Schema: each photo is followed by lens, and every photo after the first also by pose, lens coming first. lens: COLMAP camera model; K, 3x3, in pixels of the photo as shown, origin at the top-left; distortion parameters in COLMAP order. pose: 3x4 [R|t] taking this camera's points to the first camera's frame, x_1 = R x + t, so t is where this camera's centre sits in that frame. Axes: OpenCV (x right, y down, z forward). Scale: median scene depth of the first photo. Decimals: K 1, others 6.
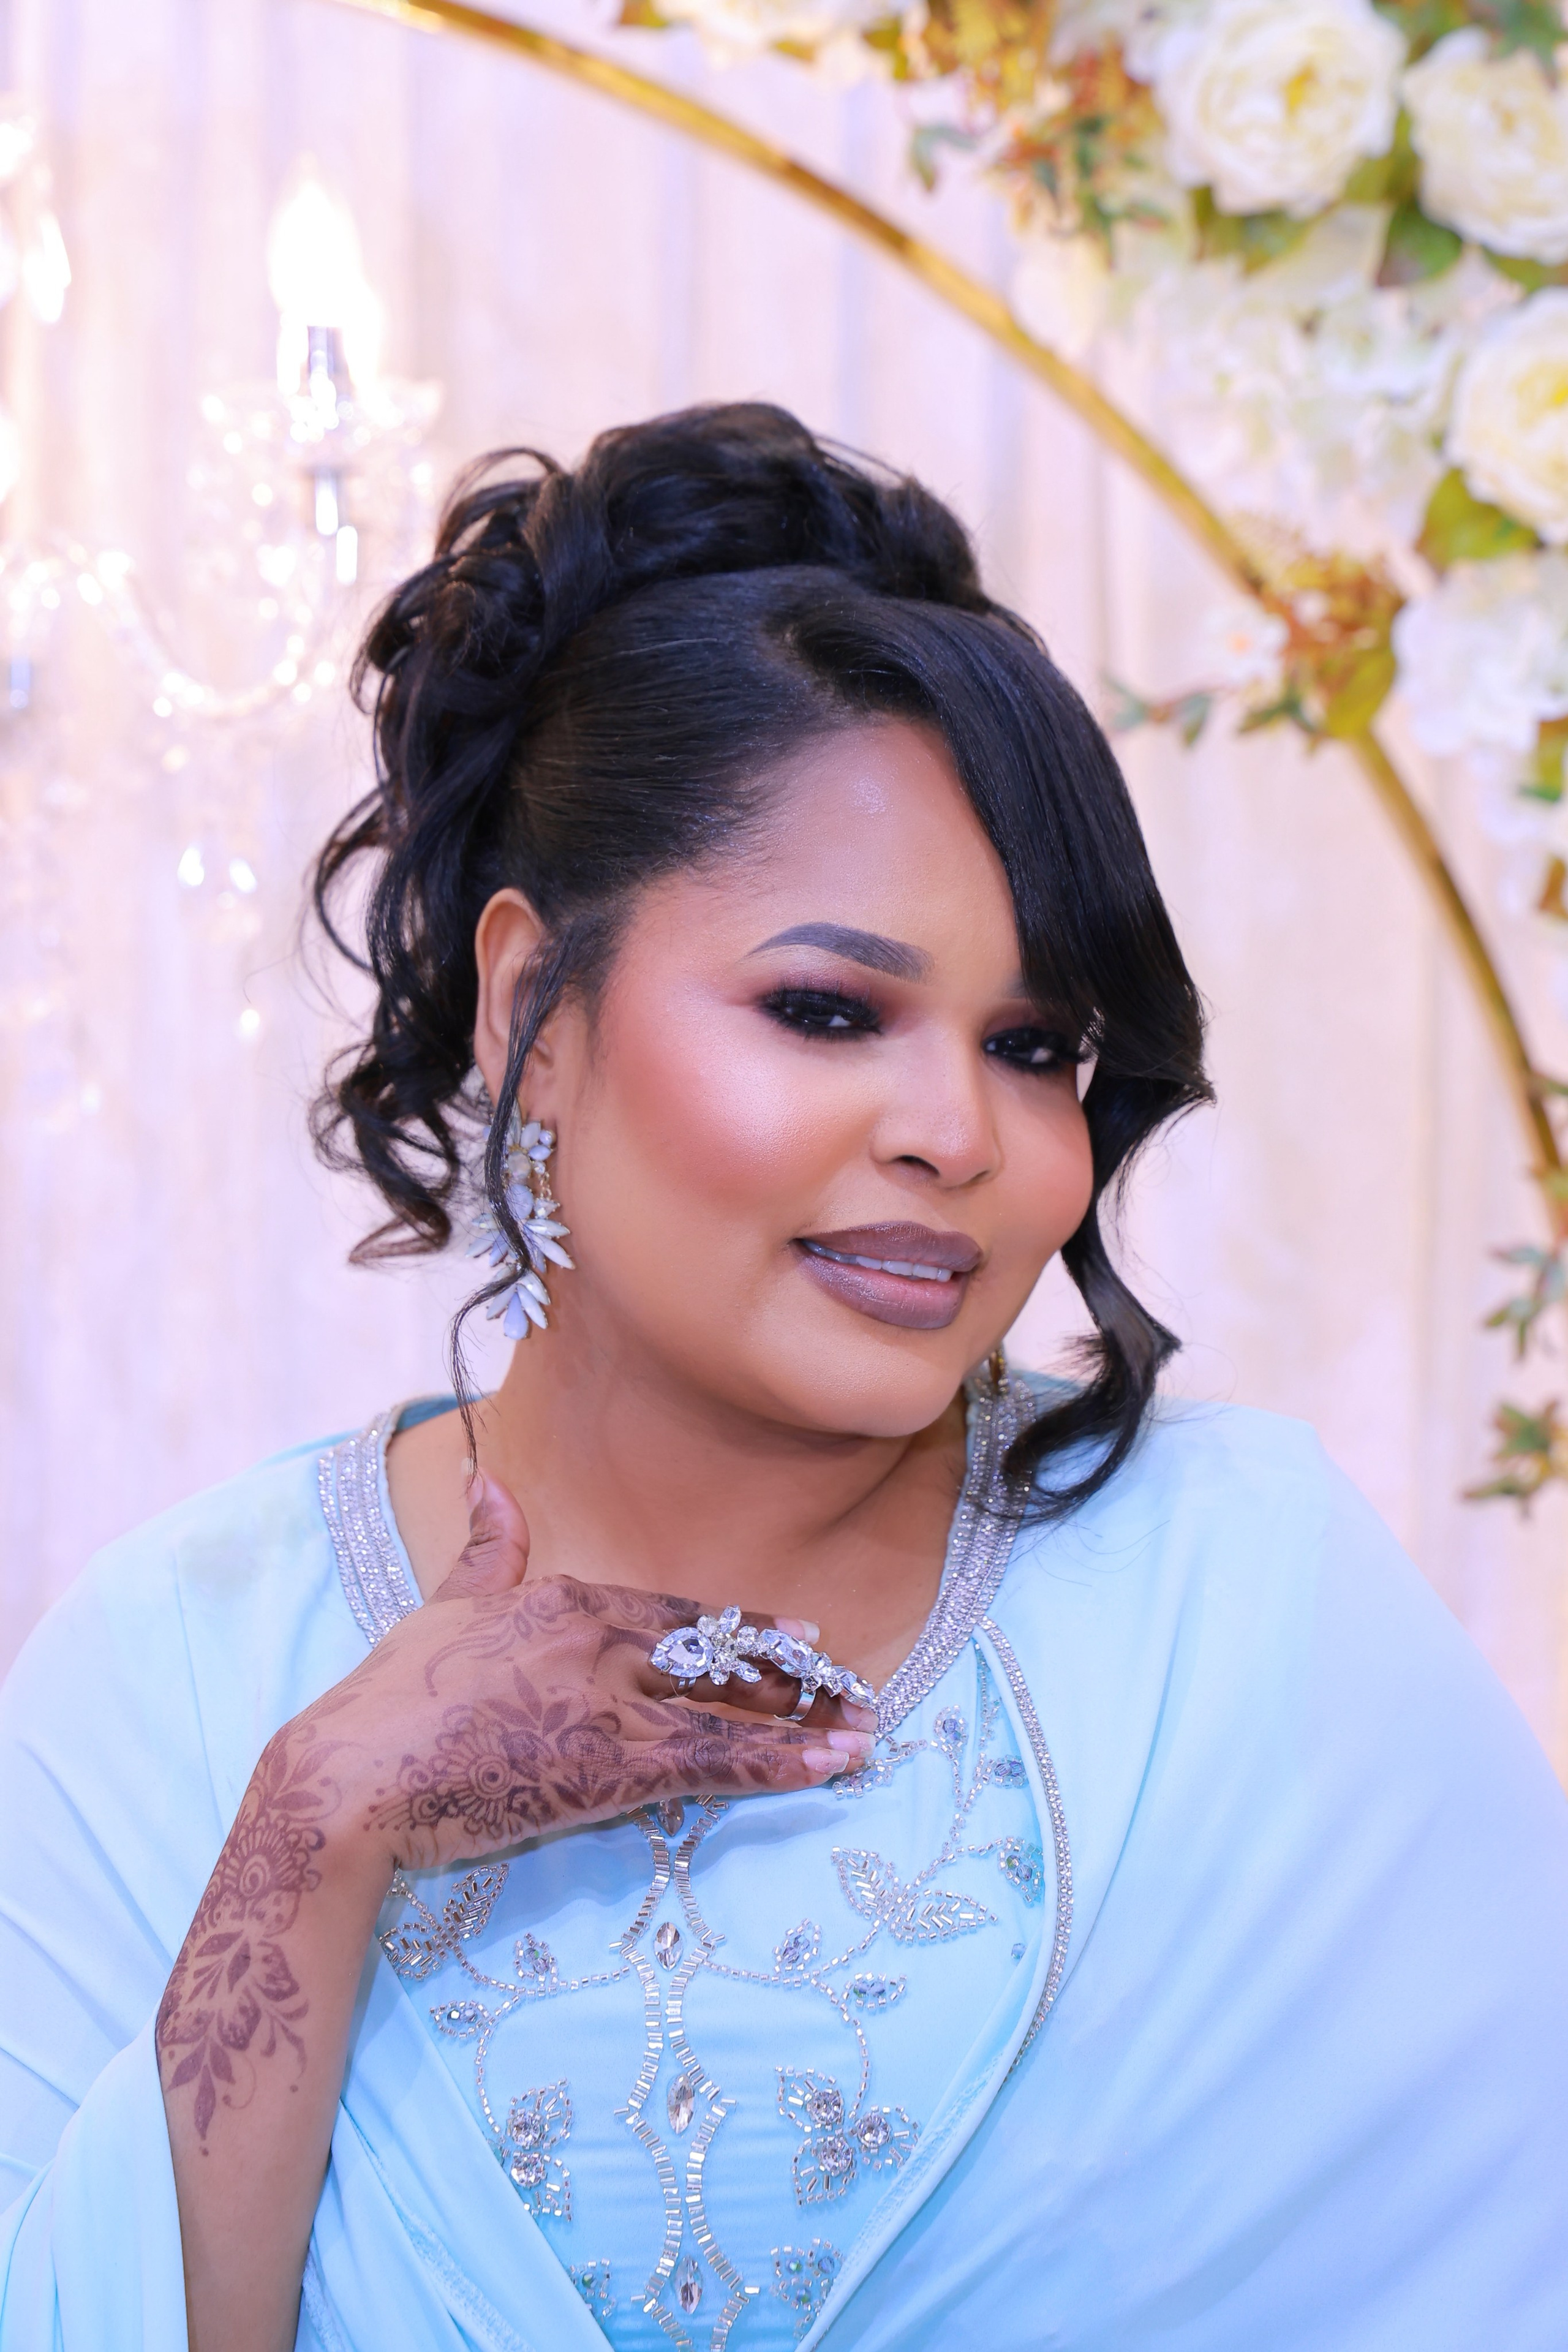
lens RADIAL K [[4847.6, 0, 759.9], [0, 4847.6, 1167.7], [0, 0, 1]] dist [0.015504, 0.000000]
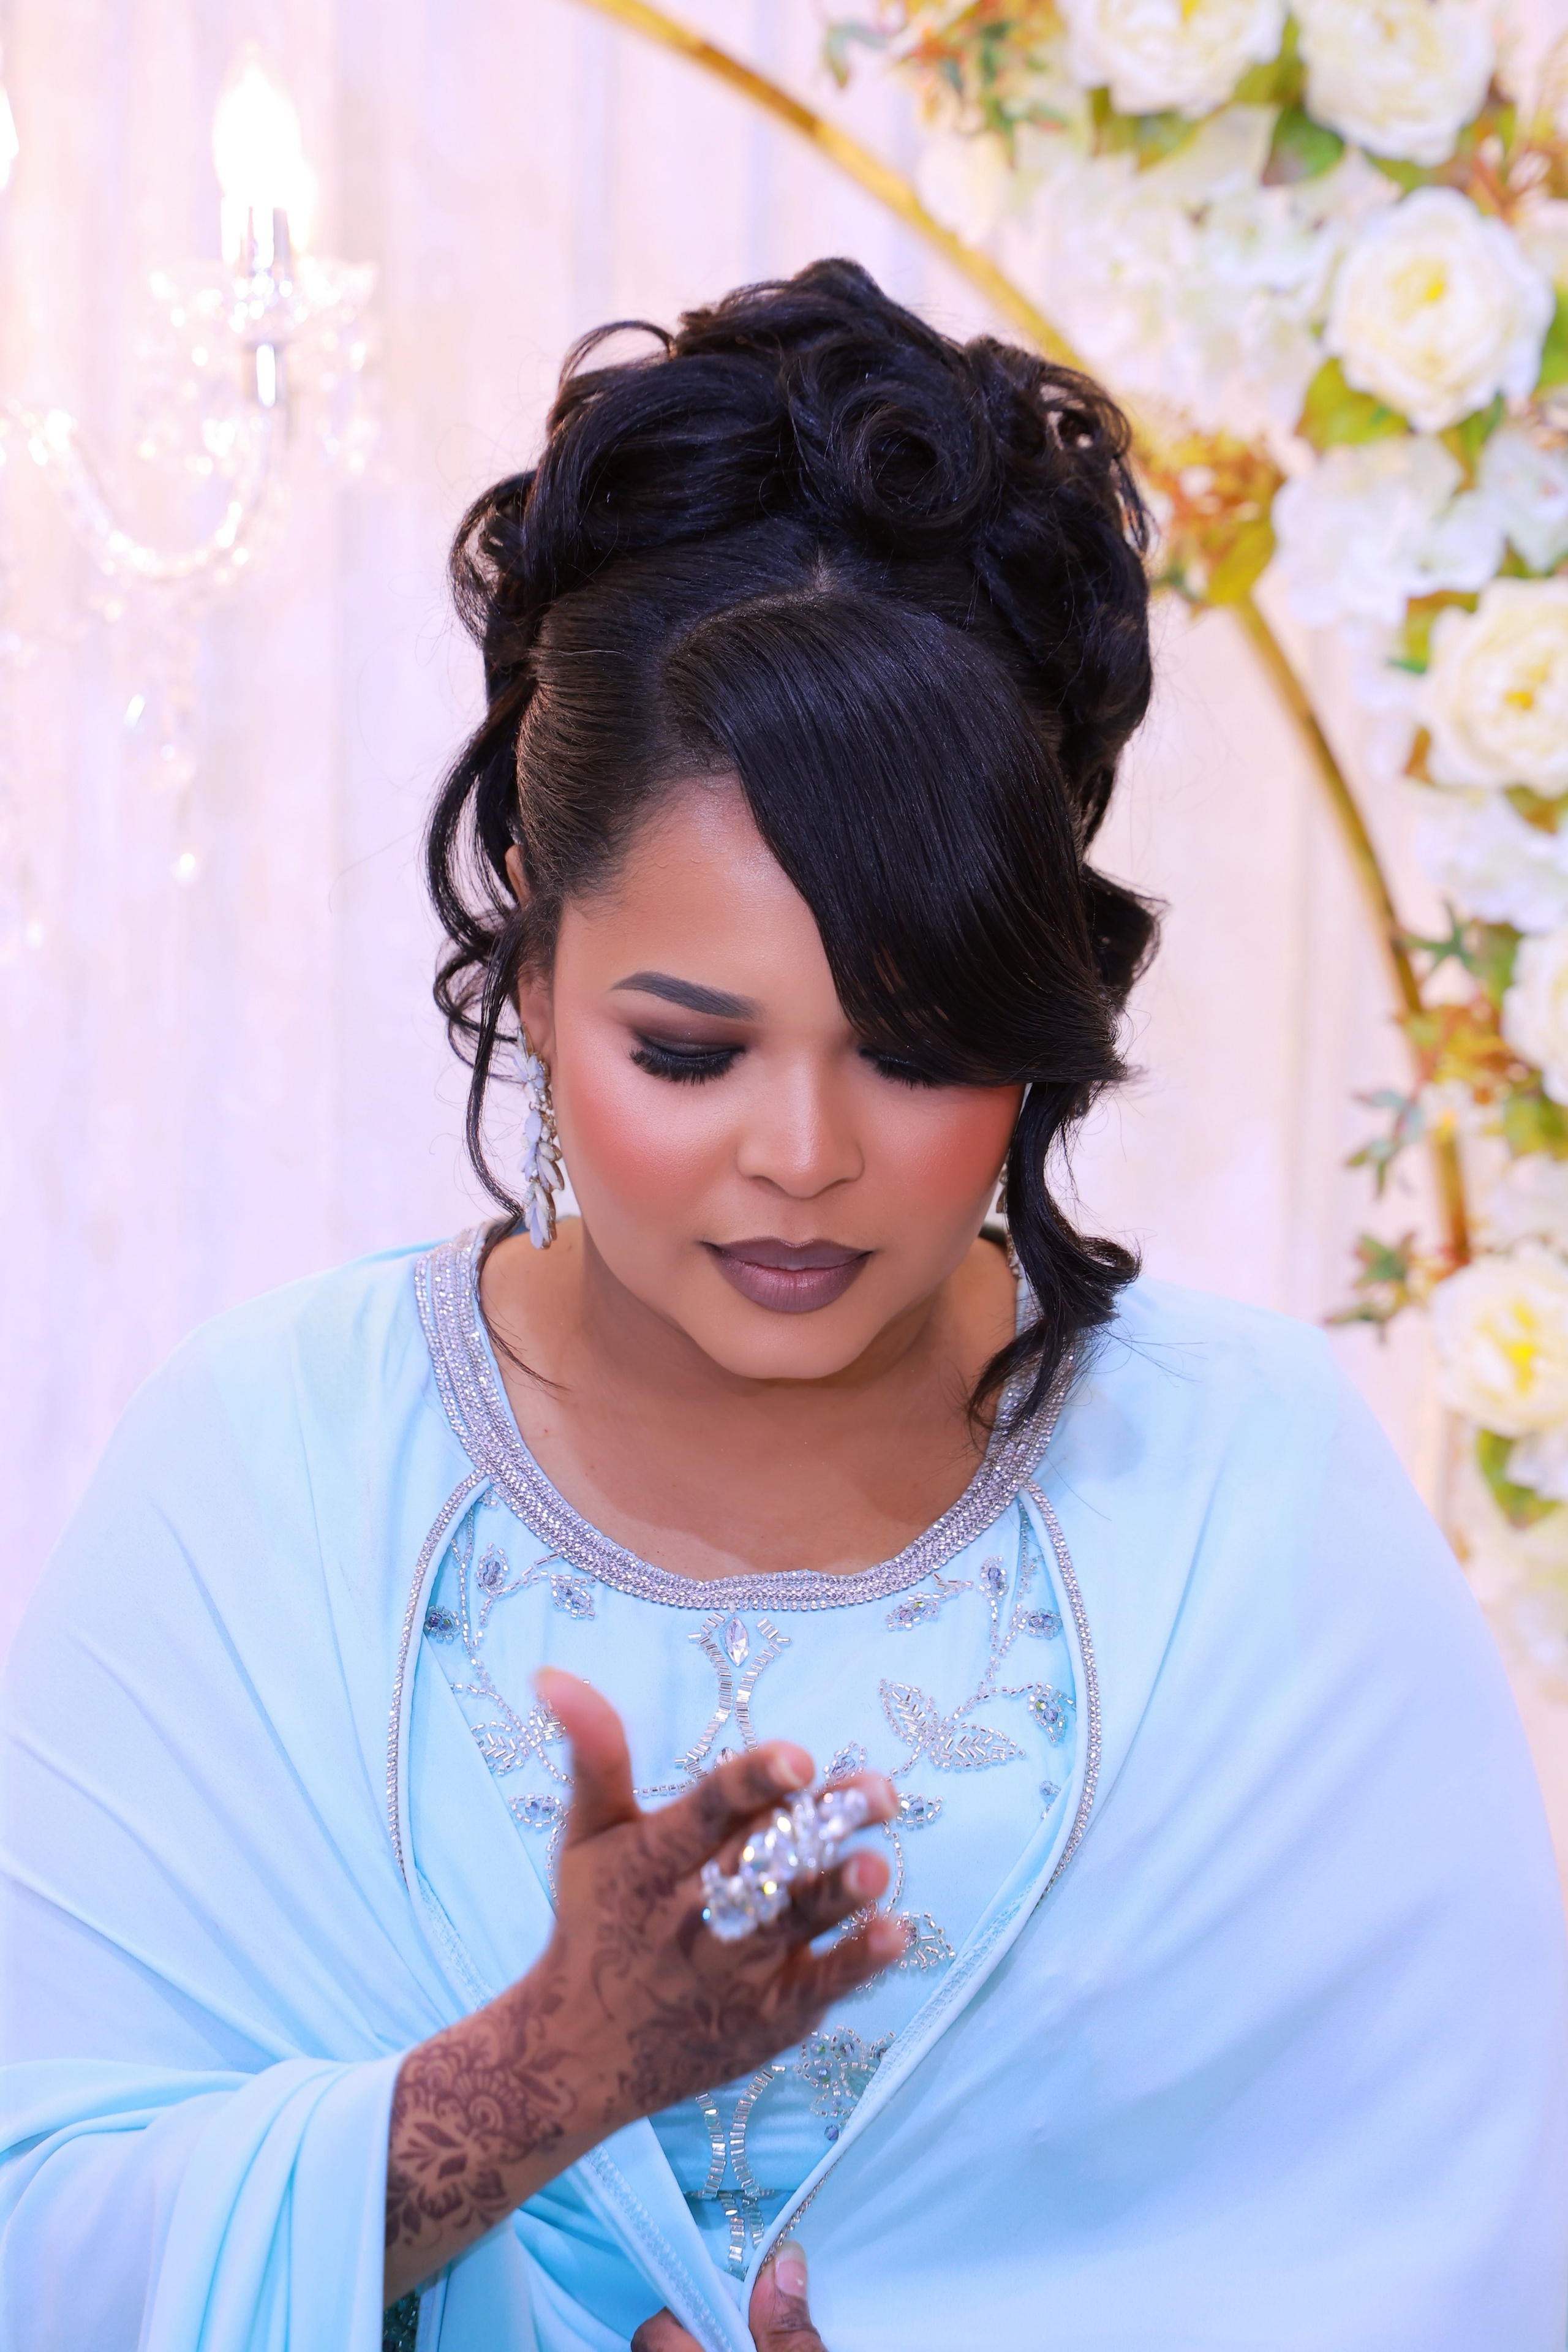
lens RADIAL K [[4847.6, 0, 785.8], [0, 4847.6, 1162.2], [0, 0, 1]] dist [0.015504, 0.000000]
pose [[0.999505, 0.011669, 0.029219, -0.005002], [-0.013066, 0.998757, 0.048097, -0.017936], [-0.028622, -0.048455, 0.998415, -0.061777]]
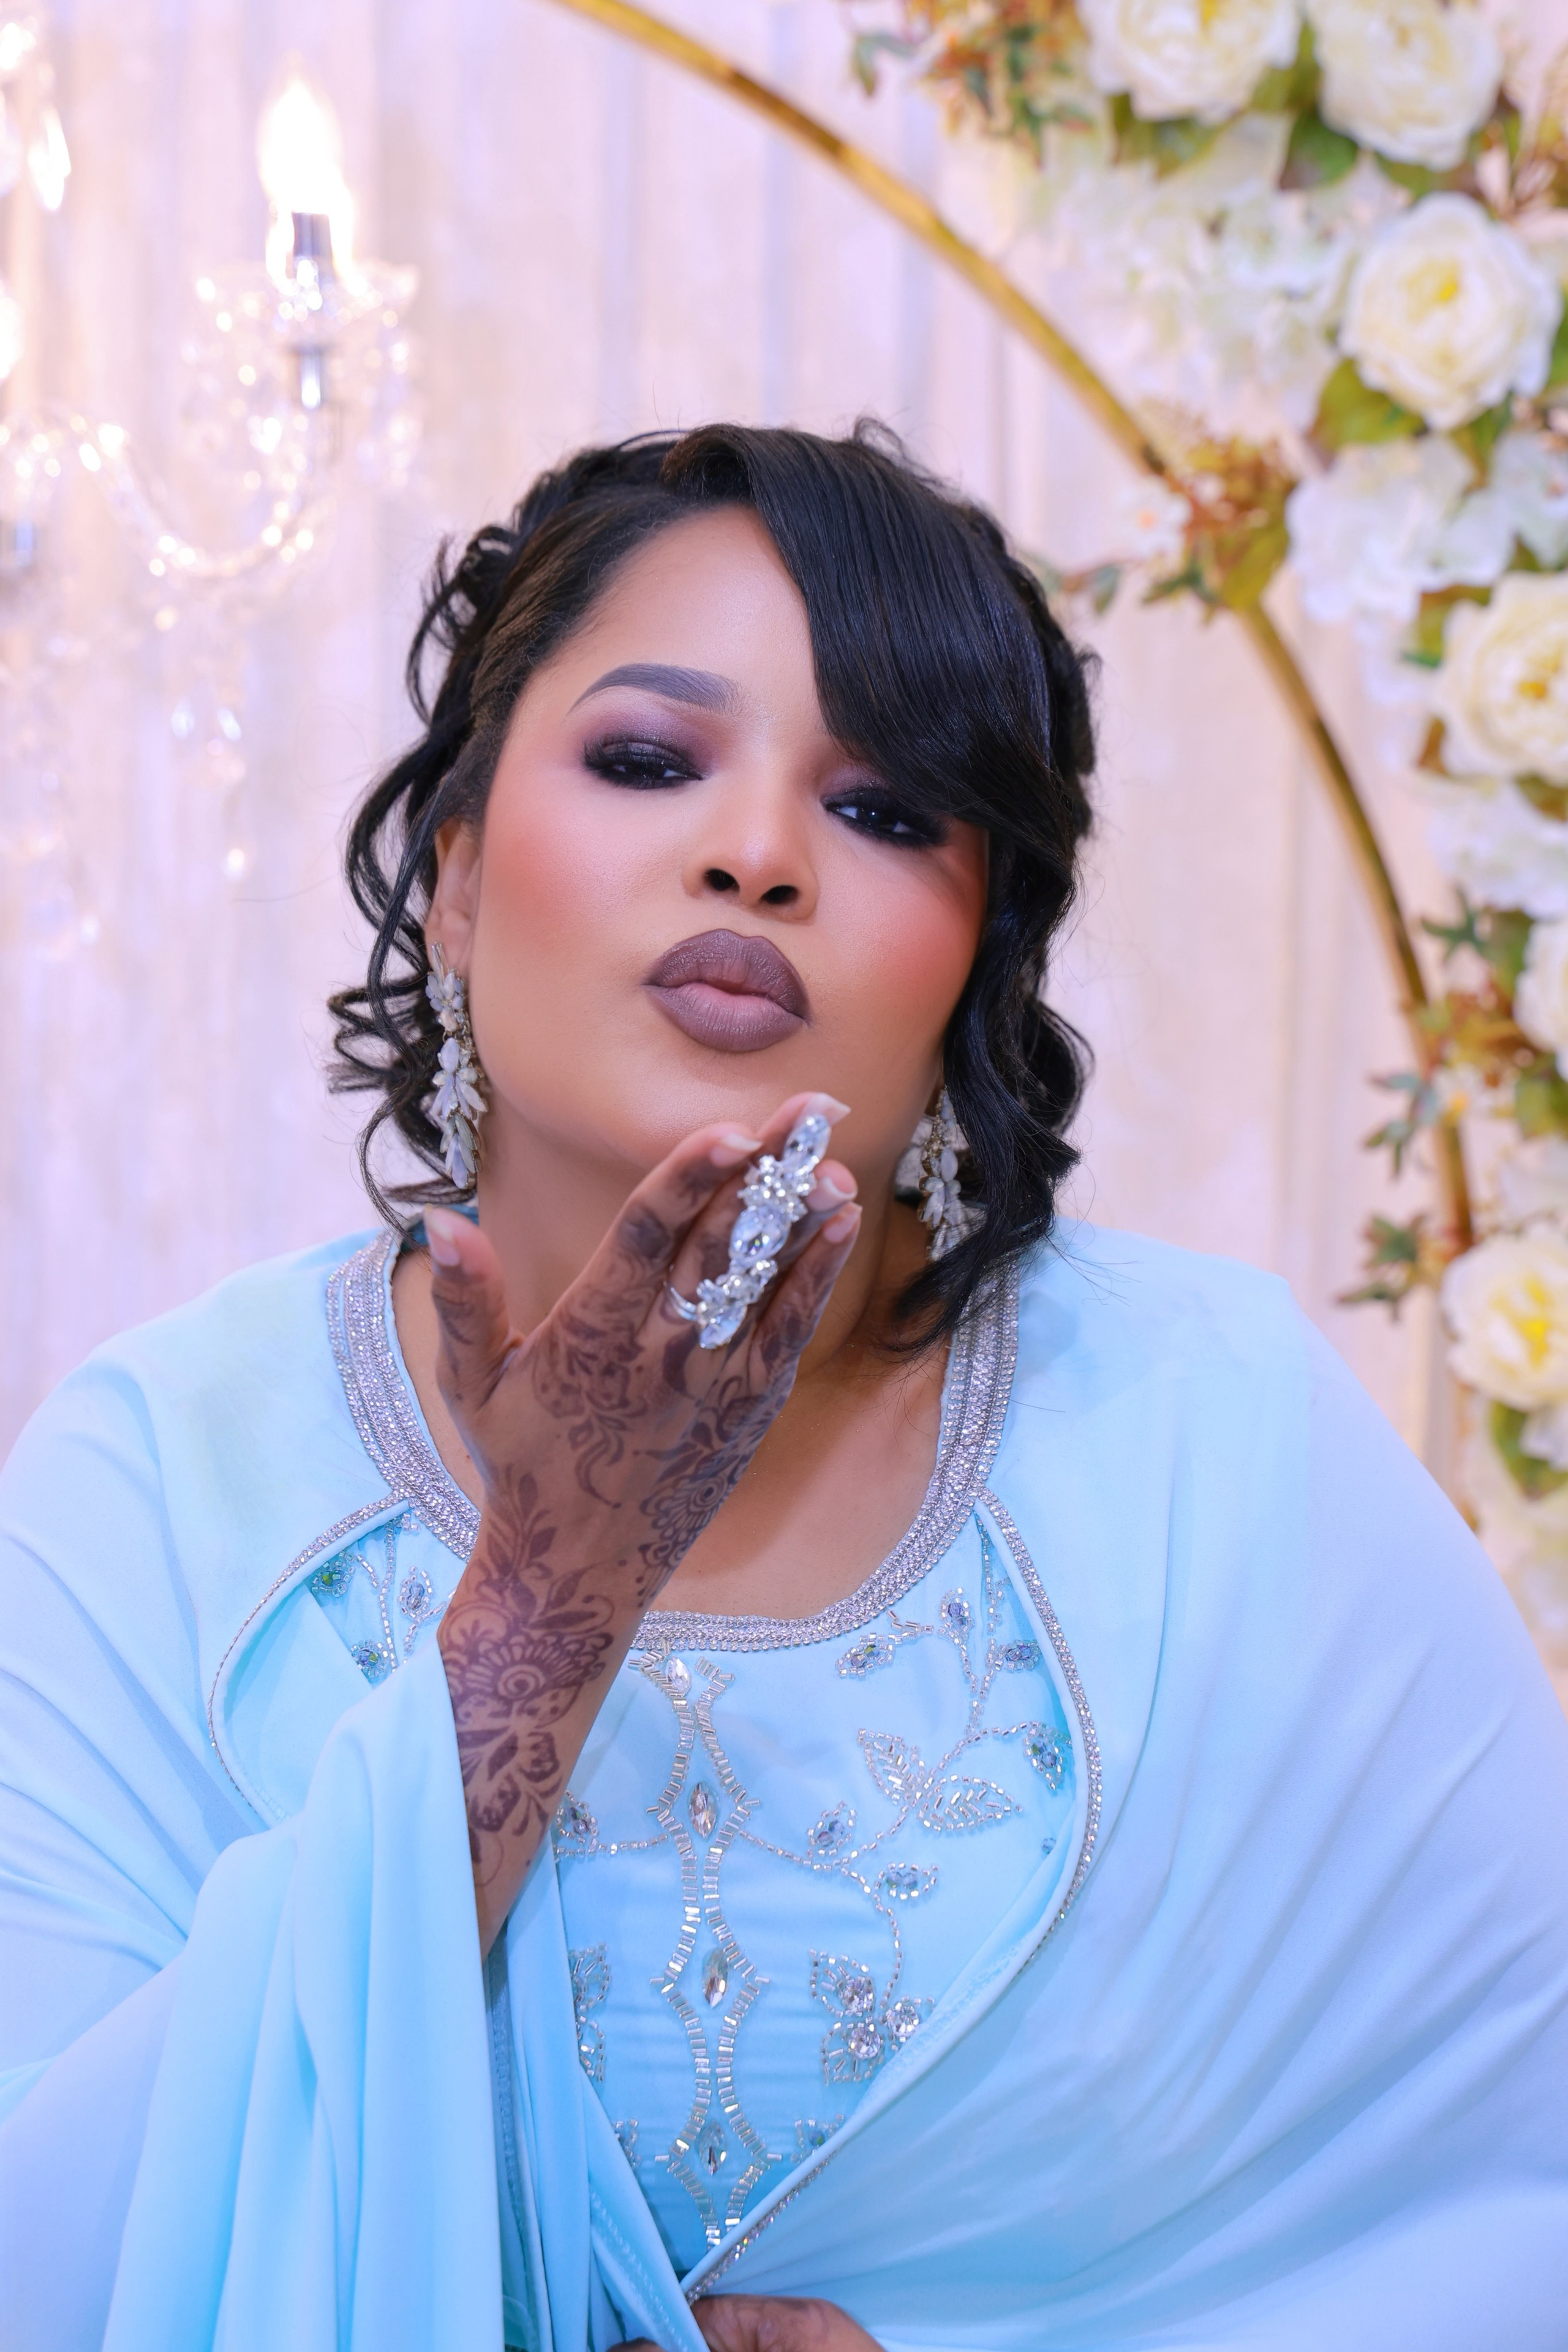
lens RADIAL K [[4108.2, 0, 745.6], [0, 4108.2, 1111.6], [0, 0, 1]] dist [0.015382, 0.000000]
pose [[0.999717, 0.006647, 0.022855, -0.011719], [-0.007282, 0.999586, 0.027820, -0.000061], [-0.022660, -0.027978, 0.999352, 0.075516]]
